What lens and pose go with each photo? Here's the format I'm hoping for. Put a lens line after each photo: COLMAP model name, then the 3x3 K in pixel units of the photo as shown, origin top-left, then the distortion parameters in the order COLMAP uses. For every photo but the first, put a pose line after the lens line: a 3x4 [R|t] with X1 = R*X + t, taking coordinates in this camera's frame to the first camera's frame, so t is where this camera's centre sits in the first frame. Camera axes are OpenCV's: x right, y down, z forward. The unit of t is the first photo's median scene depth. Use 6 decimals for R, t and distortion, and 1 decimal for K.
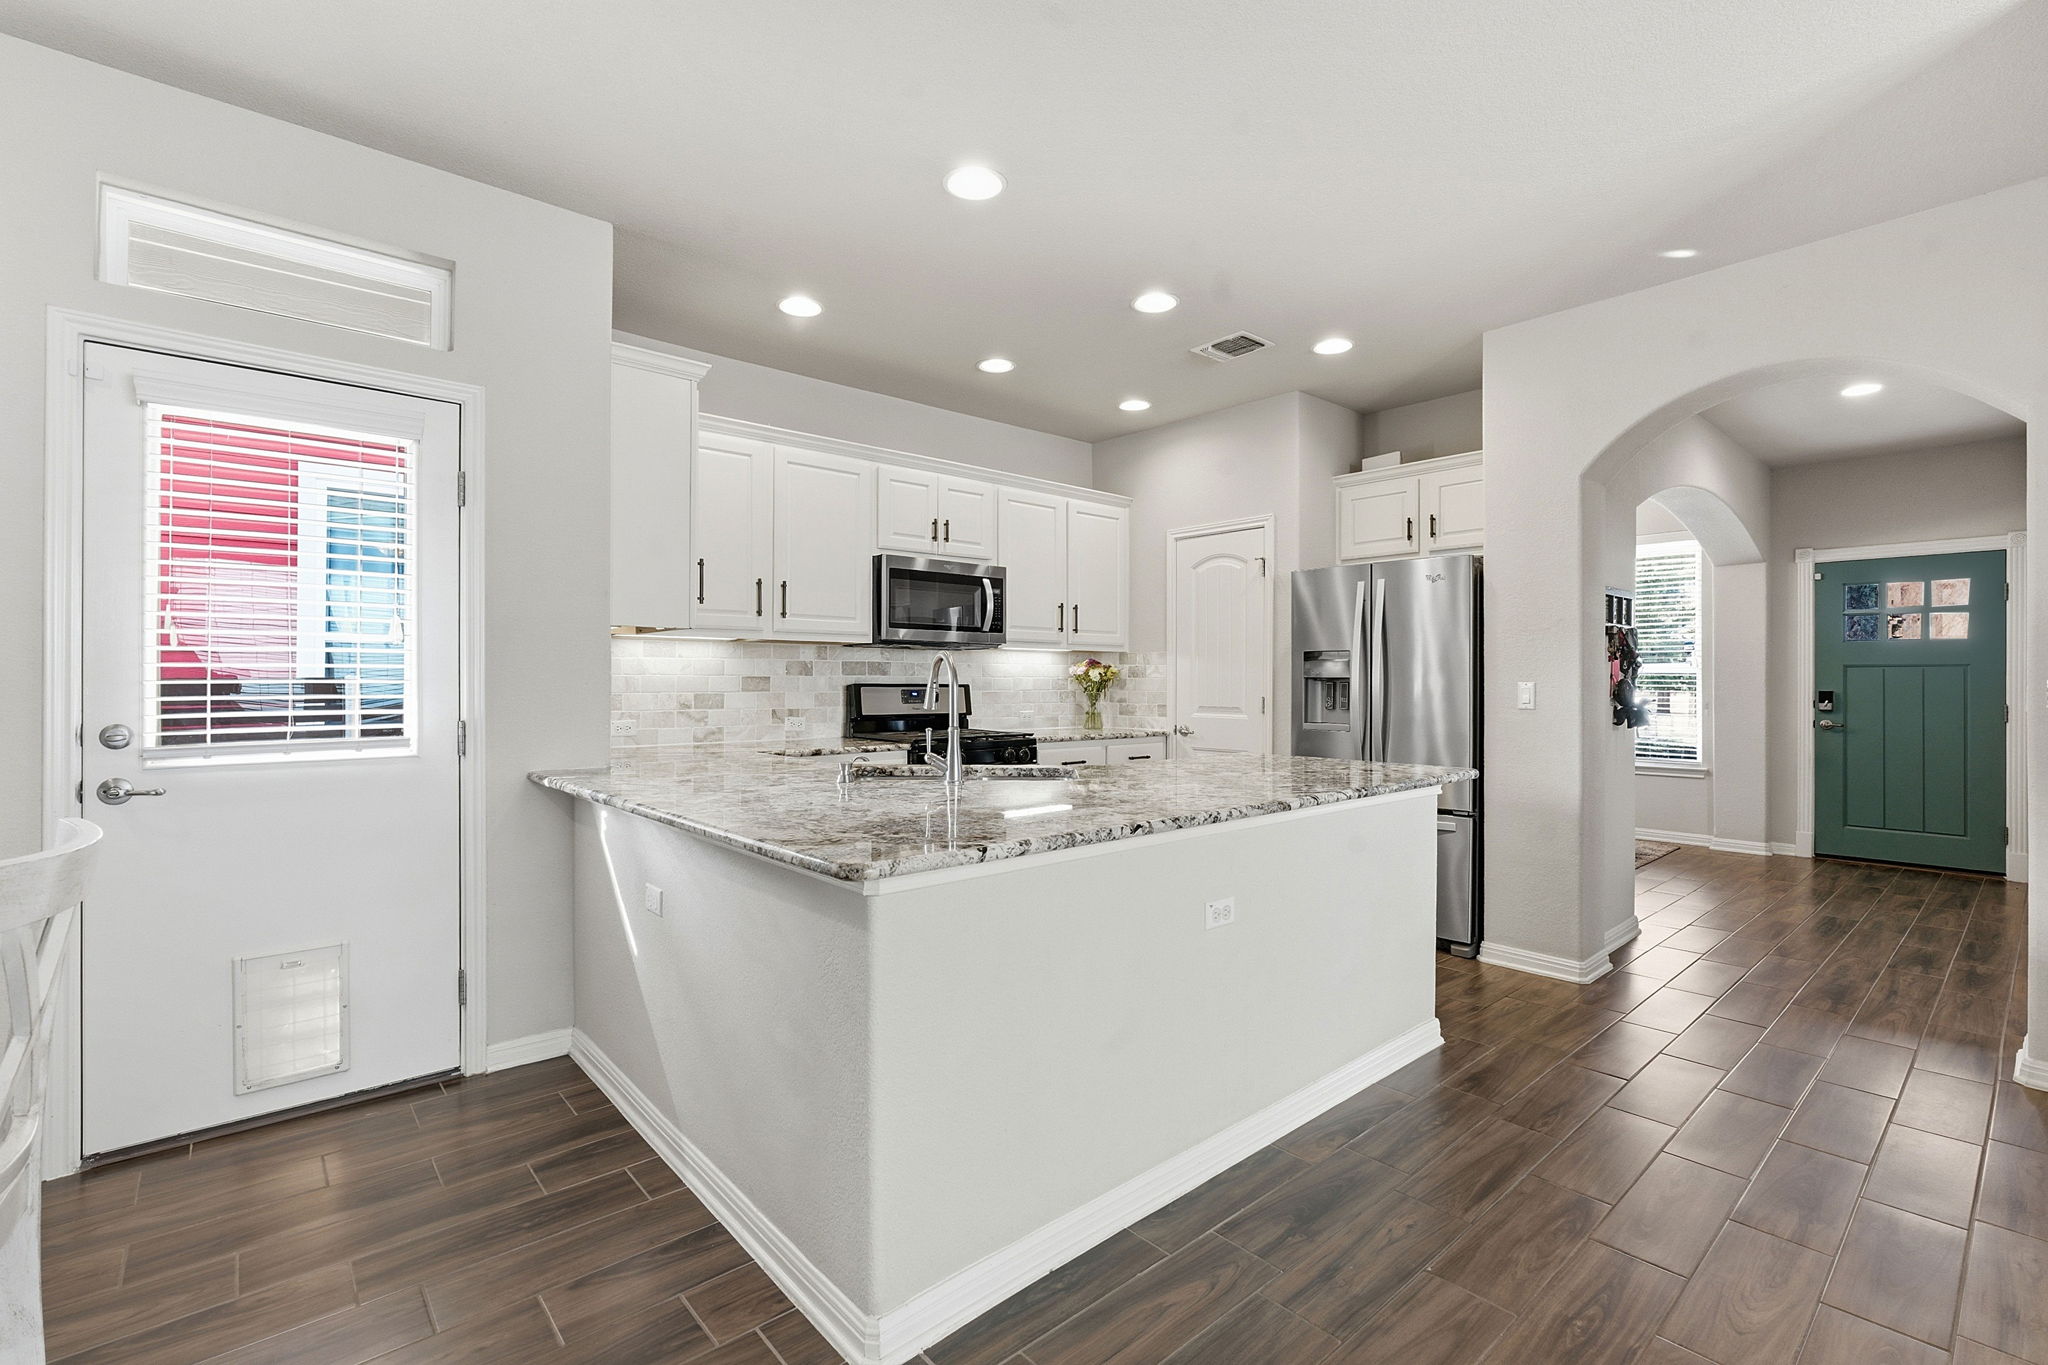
lens RADIAL K [[911.7, 0, 1023.3], [0, 911.7, 674.0], [0, 0, 1]] dist [-0.004751, -0.000139]
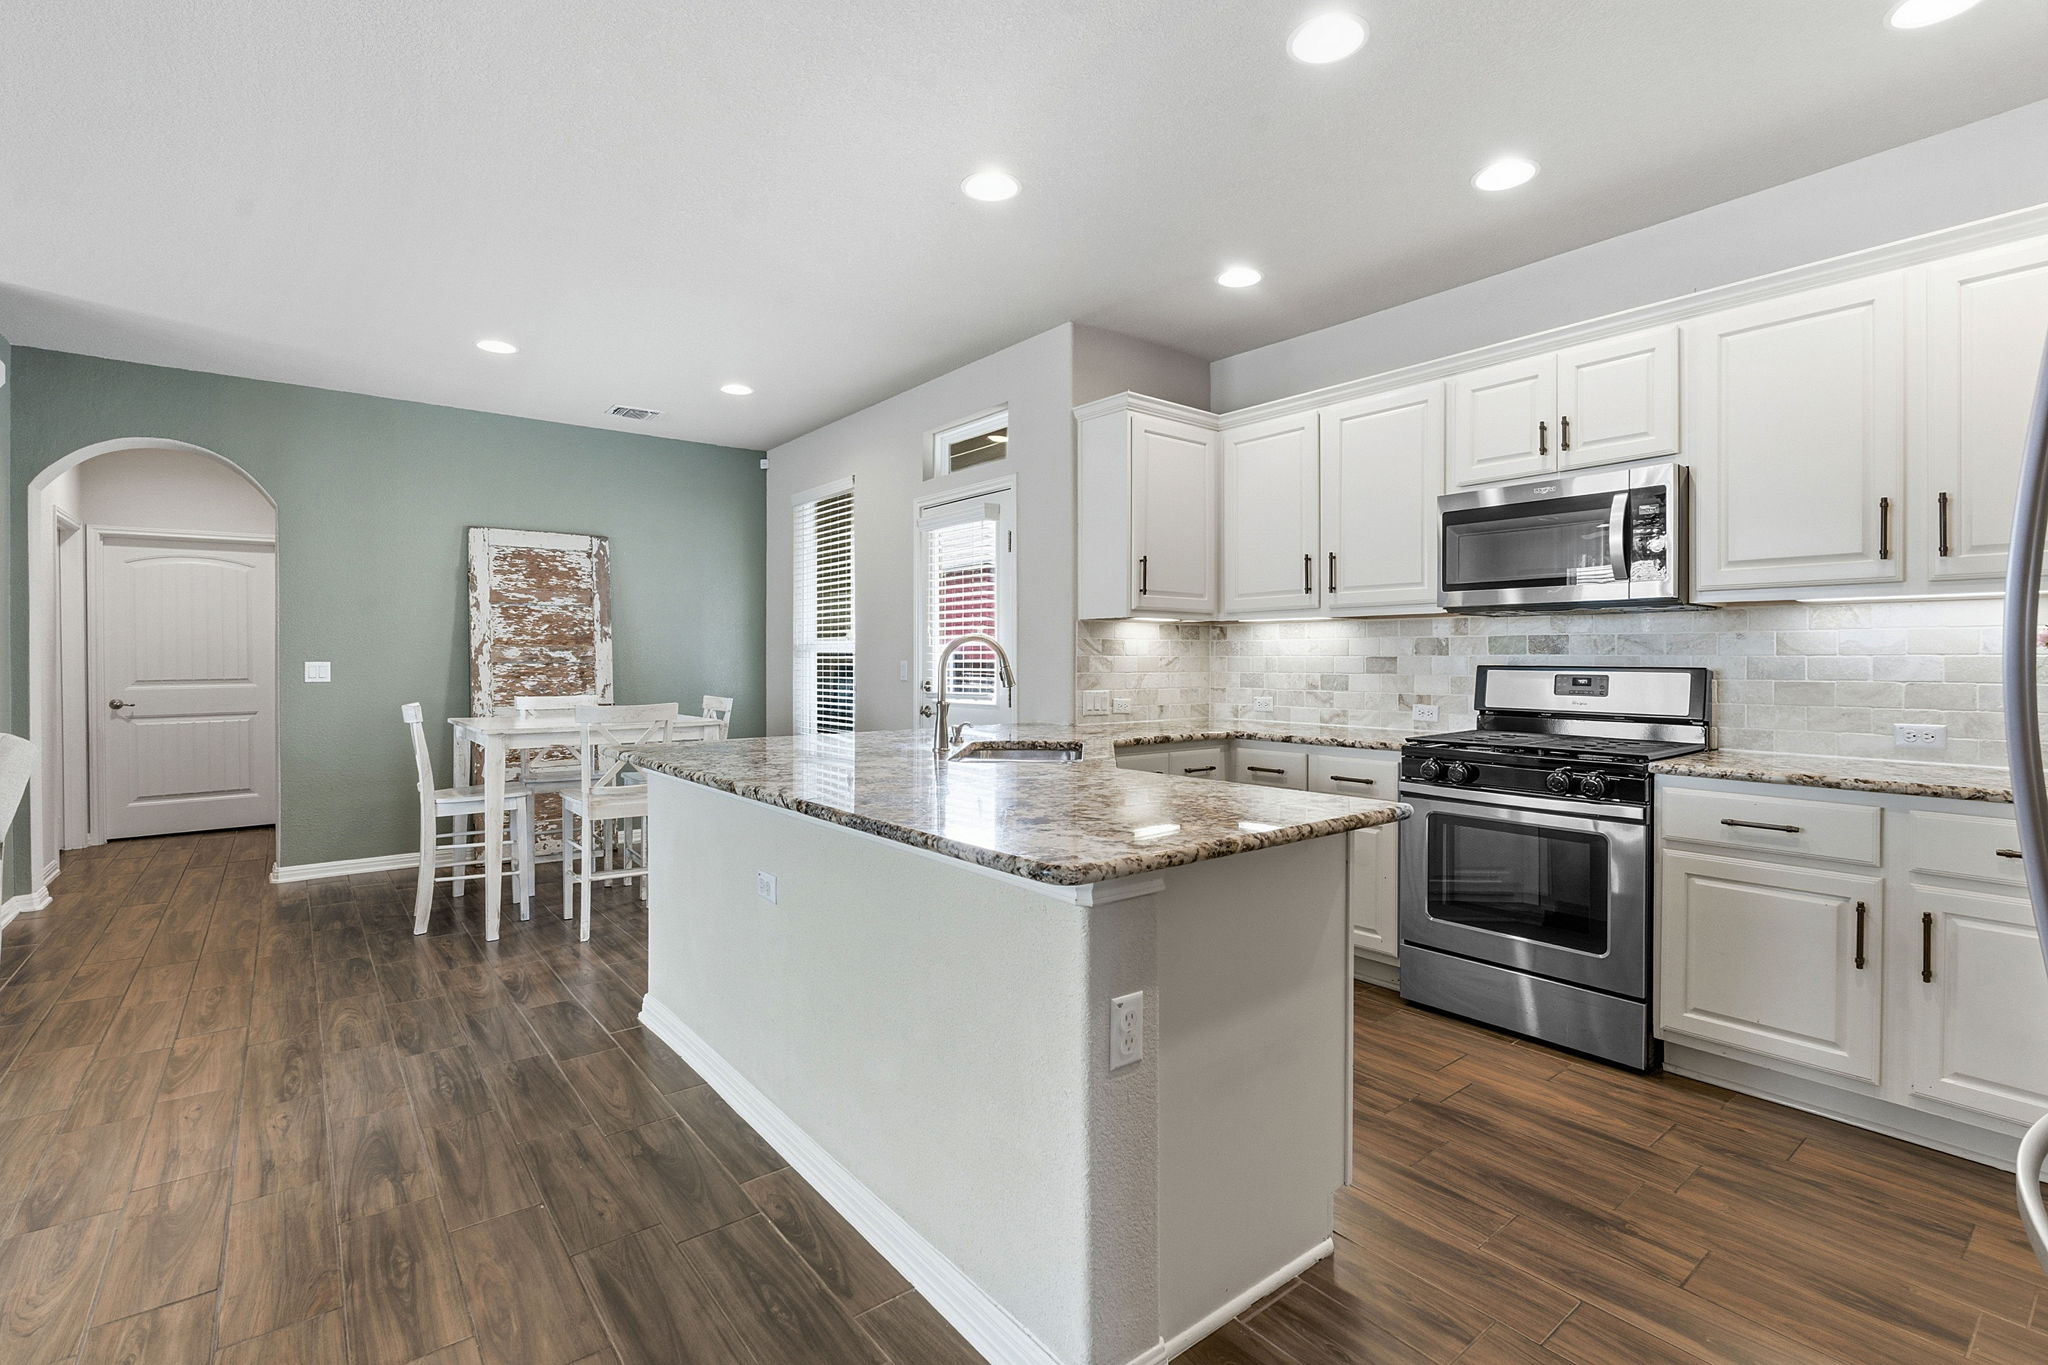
lens RADIAL K [[934.6, 0, 1025.5], [0, 934.6, 655.1], [0, 0, 1]] dist [-0.009746, 0.001196]
pose [[-0.047729, -0.006483, -0.998839, 0.676901], [0.006229, 0.999958, -0.006788, 0.005402], [0.998841, -0.006546, -0.047686, 0.723896]]
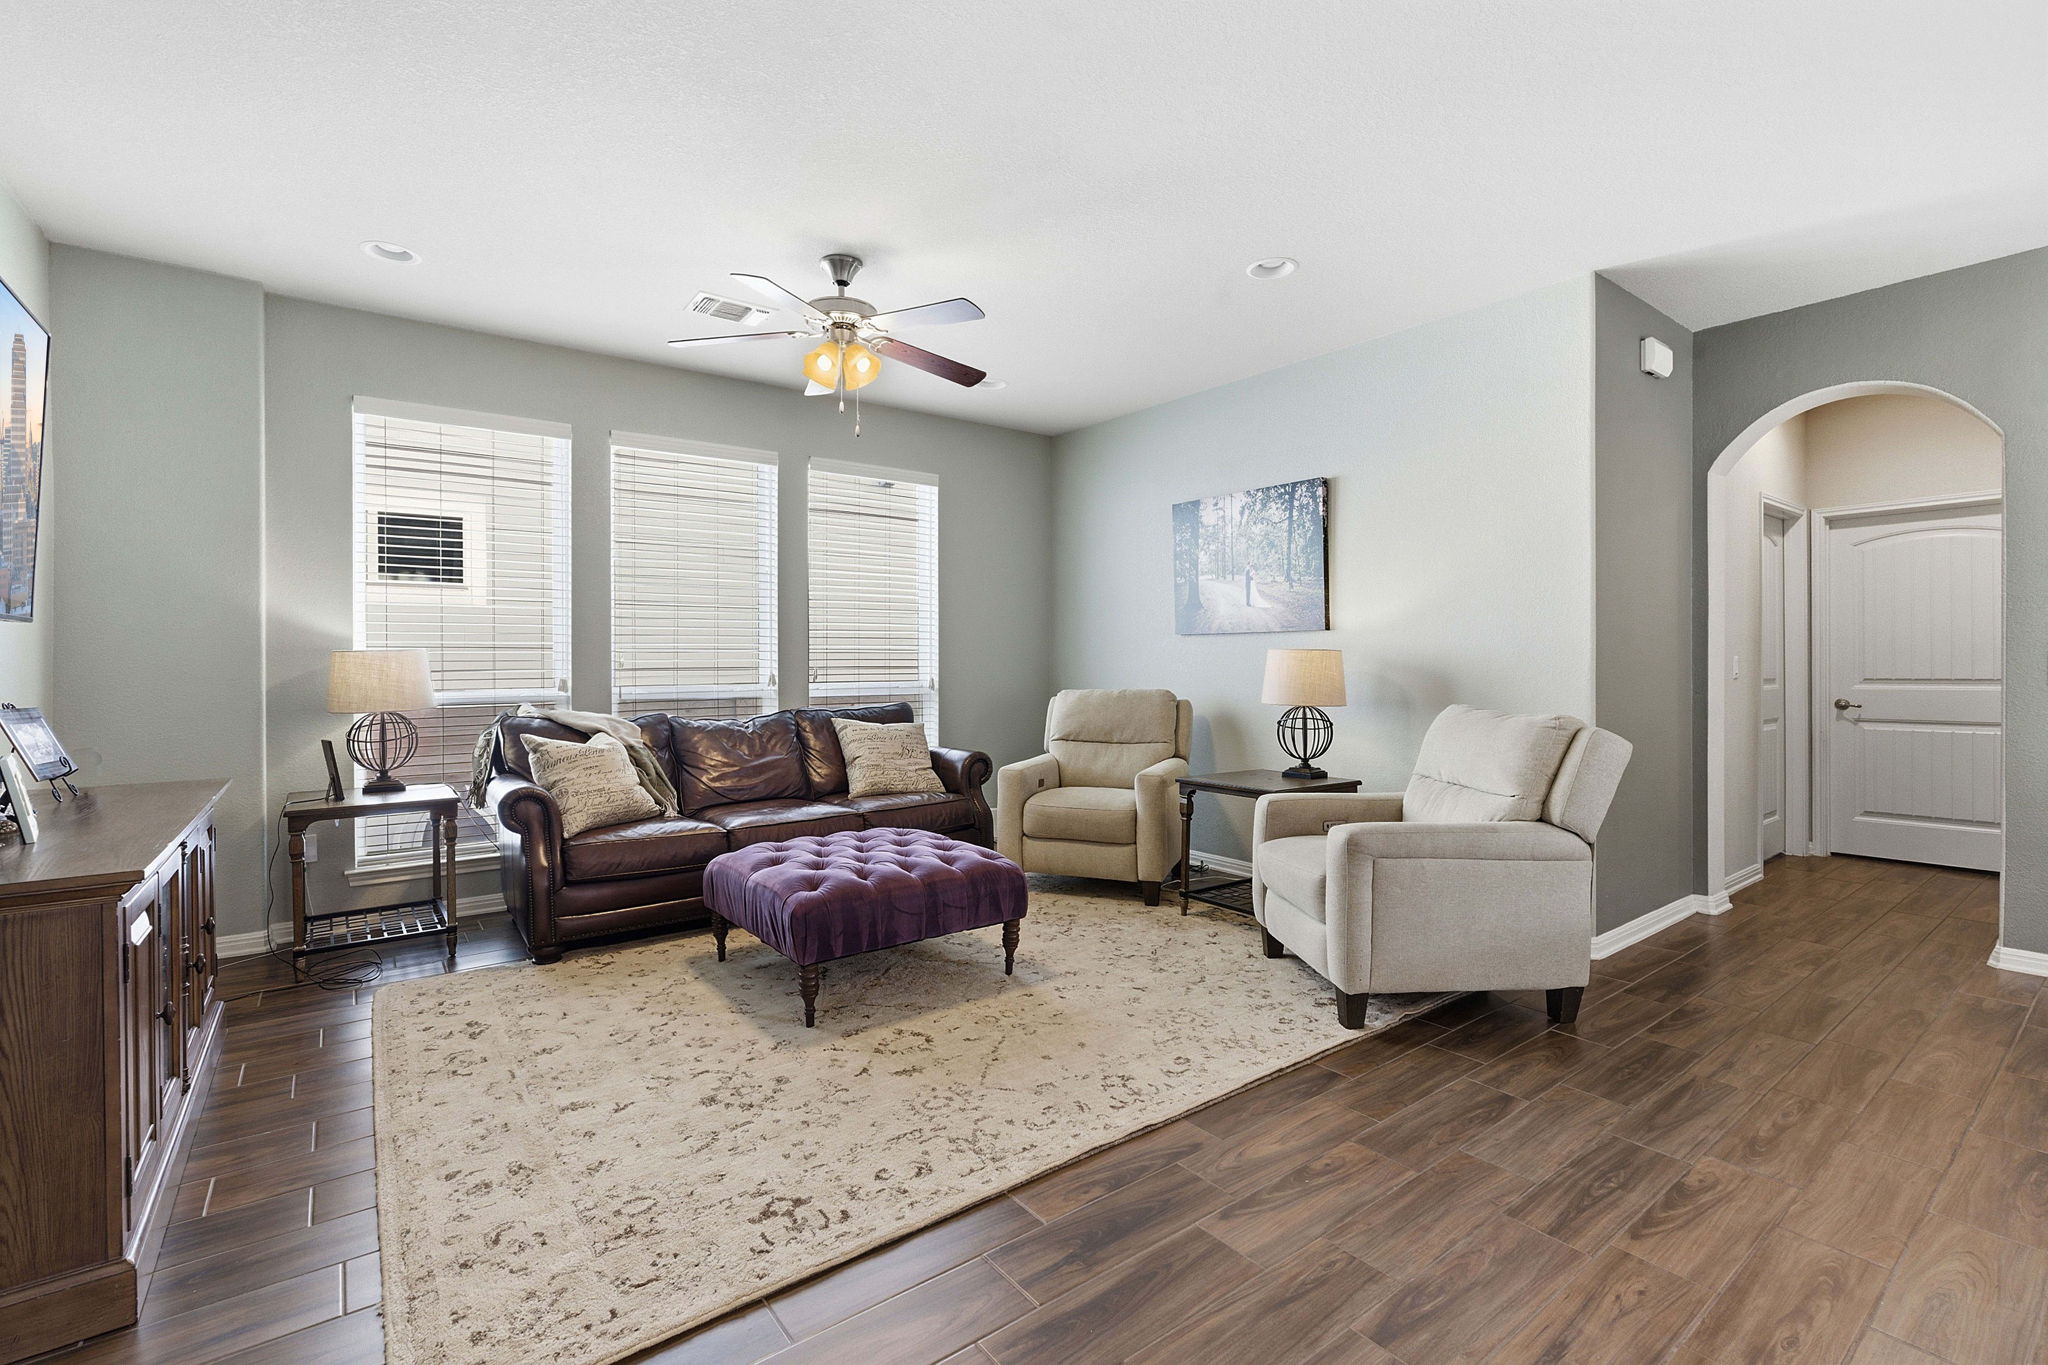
lens RADIAL K [[907.3, 0, 1019.6], [0, 907.3, 664.2], [0, 0, 1]] dist [-0.007344, 0.000622]
pose [[-0.997475, -0.002914, 0.070965, 0.348626], [-0.003056, 0.999994, -0.001897, 0.013162], [-0.070959, -0.002109, -0.997477, 0.578648]]
